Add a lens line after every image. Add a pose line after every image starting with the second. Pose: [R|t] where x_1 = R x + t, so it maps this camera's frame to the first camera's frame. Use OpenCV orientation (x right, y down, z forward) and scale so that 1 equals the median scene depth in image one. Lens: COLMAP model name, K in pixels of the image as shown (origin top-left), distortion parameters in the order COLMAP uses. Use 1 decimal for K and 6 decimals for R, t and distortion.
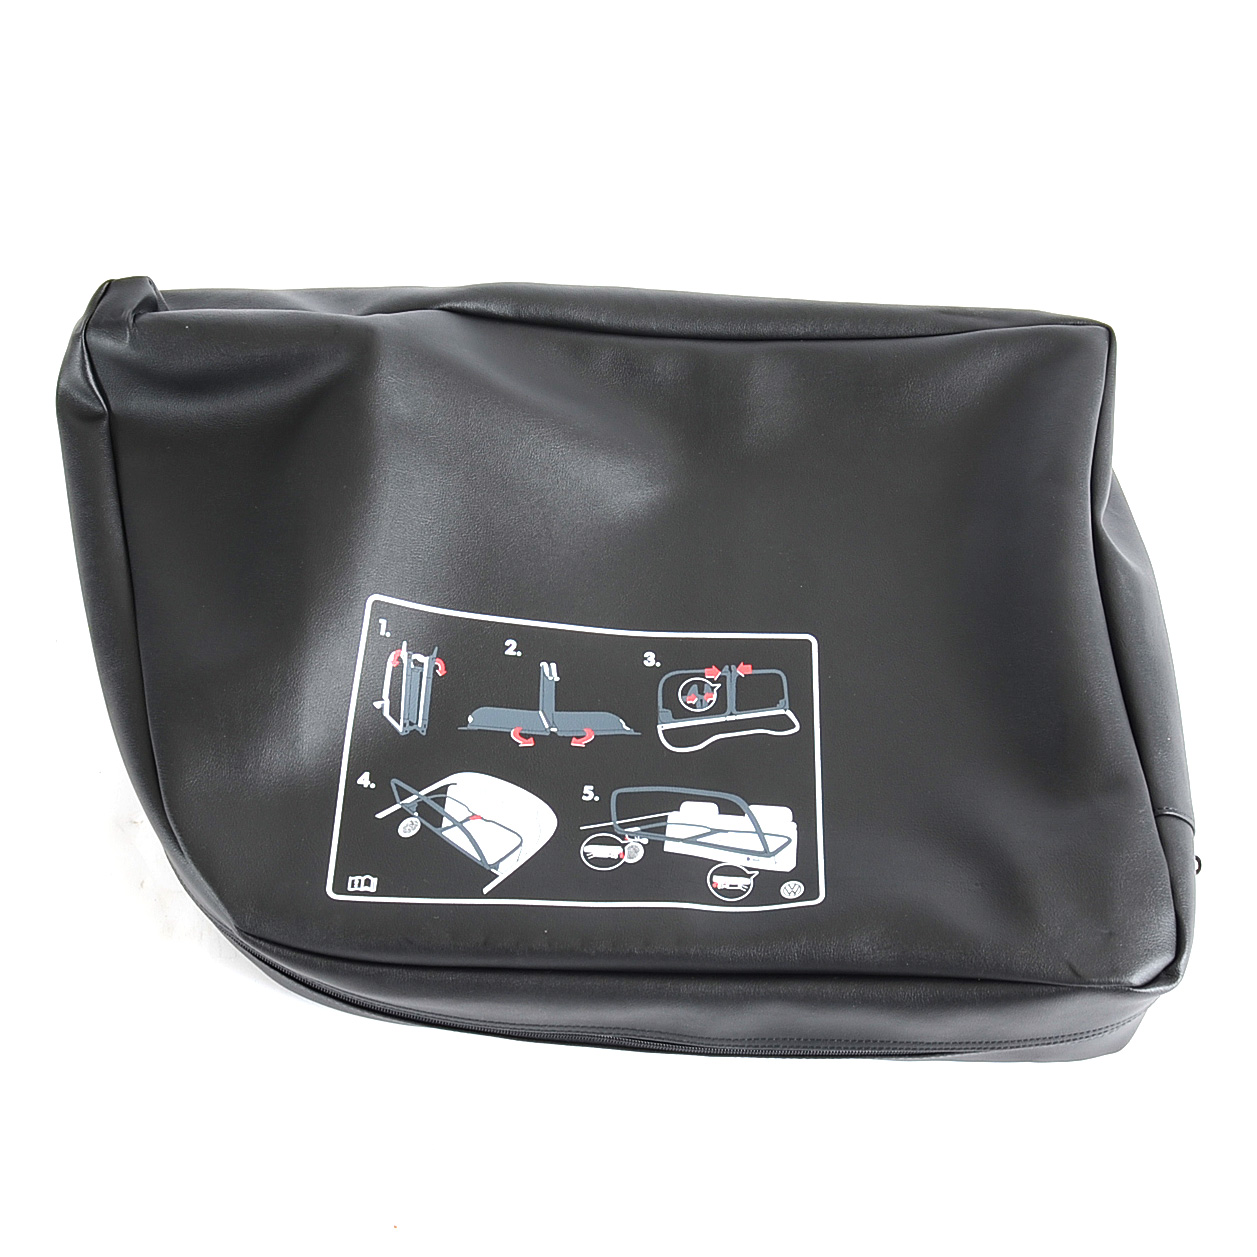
lens RADIAL K [[2027.2, 0, 627.9], [0, 2027.2, 627.5], [0, 0, 1]] dist [-0.065417, 0.000000]
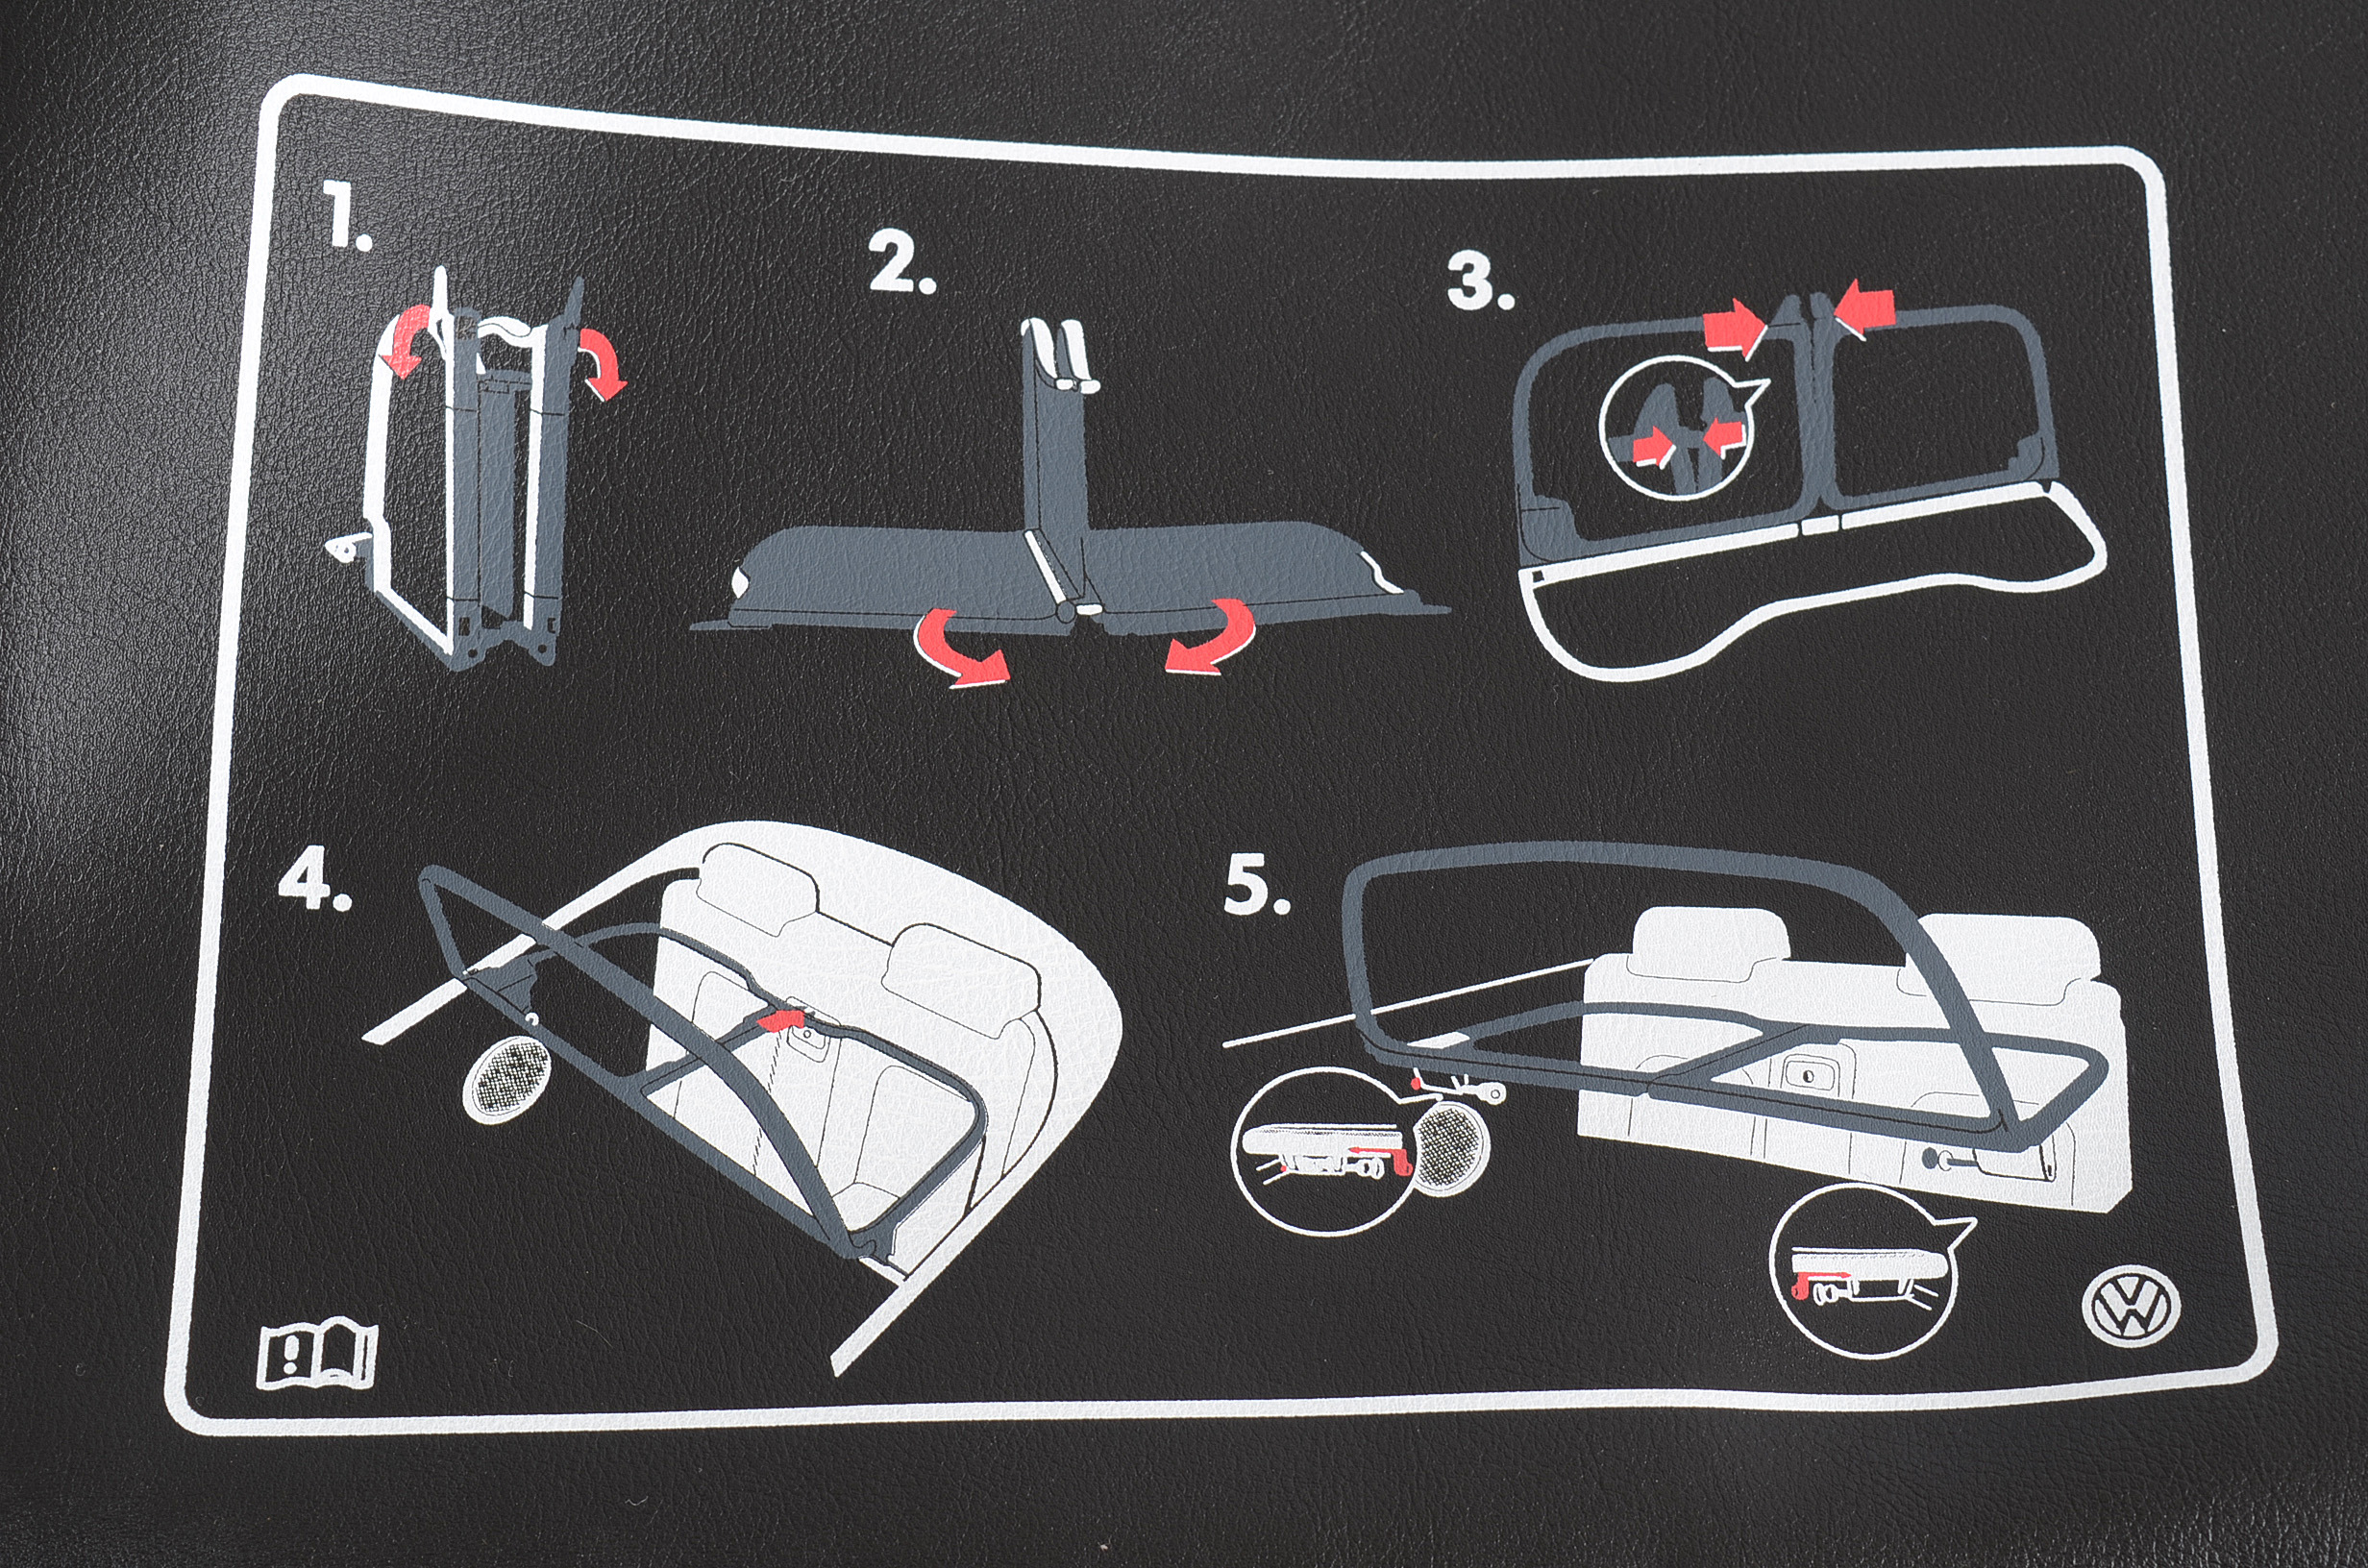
lens RADIAL K [[4589.5, 0, 1192.0], [0, 4589.5, 784.7], [0, 0, 1]] dist [0.068630, 0.000000]
pose [[0.999322, -0.036698, 0.002856, -0.027337], [0.034898, 0.969254, 0.243577, -0.063216], [-0.011707, -0.243312, 0.969877, 0.476961]]
